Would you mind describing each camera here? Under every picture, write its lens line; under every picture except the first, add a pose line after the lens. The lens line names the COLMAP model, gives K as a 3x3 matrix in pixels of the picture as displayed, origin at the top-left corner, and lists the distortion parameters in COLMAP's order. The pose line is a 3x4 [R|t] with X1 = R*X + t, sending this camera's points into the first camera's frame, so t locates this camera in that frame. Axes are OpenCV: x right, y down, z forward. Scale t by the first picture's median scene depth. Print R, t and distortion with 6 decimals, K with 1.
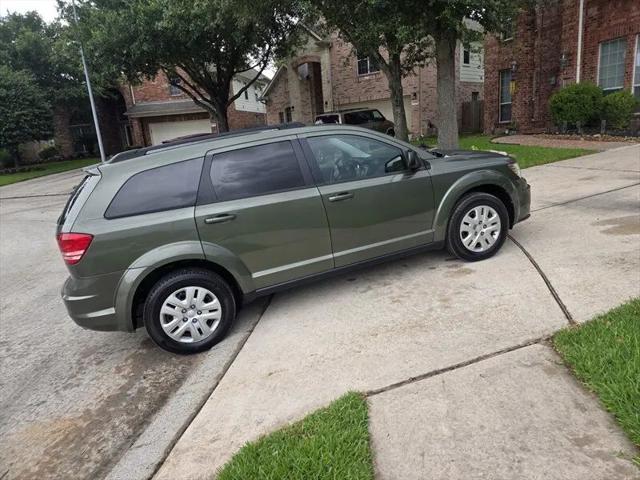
lens RADIAL K [[429.3, 0, 325.0], [0, 429.3, 227.7], [0, 0, 1]] dist [0.071609, -0.067914]
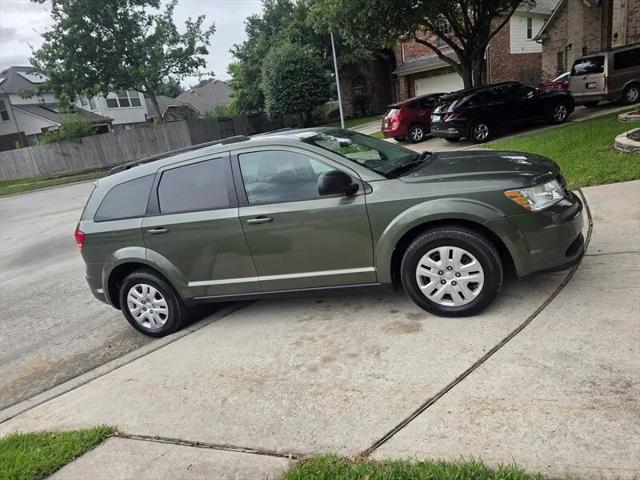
lens RADIAL K [[429.3, 0, 323.0], [0, 429.3, 239.0], [0, 0, 1]] dist [0.071609, -0.067914]
pose [[0.789084, 0.143000, -0.597409, 0.696287], [-0.058919, 0.985662, 0.158113, -0.183177], [0.611453, -0.089566, 0.786195, 0.341156]]
